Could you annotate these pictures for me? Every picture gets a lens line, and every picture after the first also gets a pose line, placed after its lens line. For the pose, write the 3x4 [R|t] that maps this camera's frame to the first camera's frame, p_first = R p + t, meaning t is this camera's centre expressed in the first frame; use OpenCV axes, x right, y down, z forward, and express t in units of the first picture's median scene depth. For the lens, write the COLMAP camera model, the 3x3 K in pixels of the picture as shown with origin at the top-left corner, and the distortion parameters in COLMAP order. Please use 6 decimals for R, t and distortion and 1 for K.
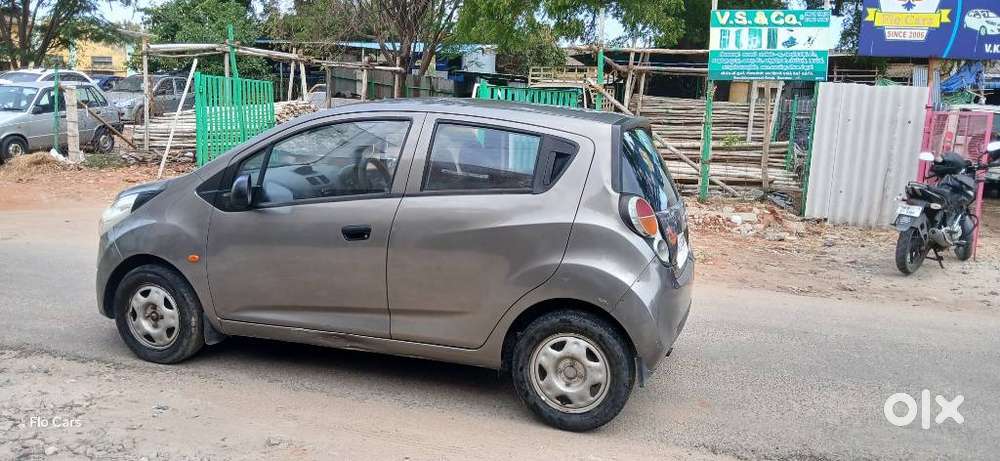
lens RADIAL K [[783.5, 0, 500.0], [0, 783.5, 230.5], [0, 0, 1]] dist [0.102910, -0.223770]
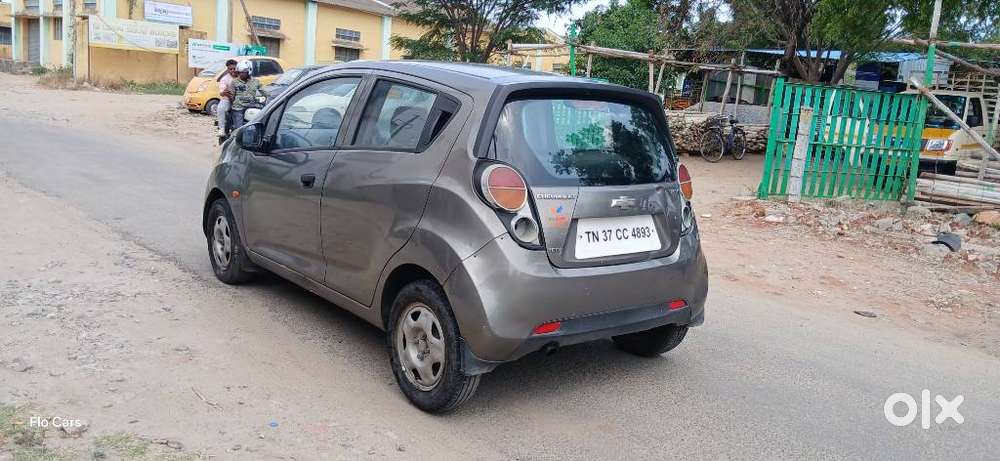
lens RADIAL K [[783.5, 0, 500.0], [0, 783.5, 230.5], [0, 0, 1]] dist [0.102910, -0.223770]
pose [[0.841293, 0.125755, -0.525748, 0.518987], [-0.133850, 0.990739, 0.022793, 0.008750], [0.523746, 0.051196, 0.850335, 0.200042]]
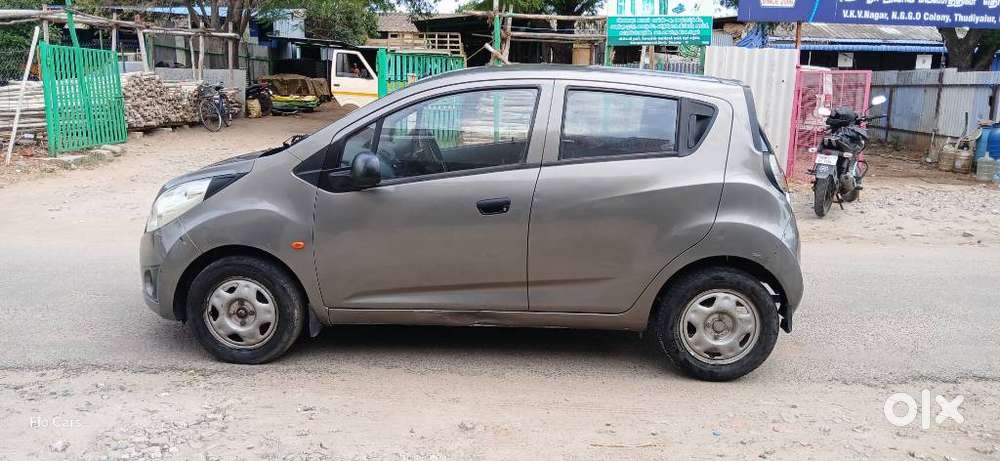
lens RADIAL K [[783.5, 0, 500.0], [0, 783.5, 230.5], [0, 0, 1]] dist [0.102910, -0.223770]
pose [[0.964010, -0.069090, 0.256733, -0.366143], [0.058555, 0.997107, 0.048461, -0.011674], [-0.259338, -0.031684, 0.965267, 0.053801]]
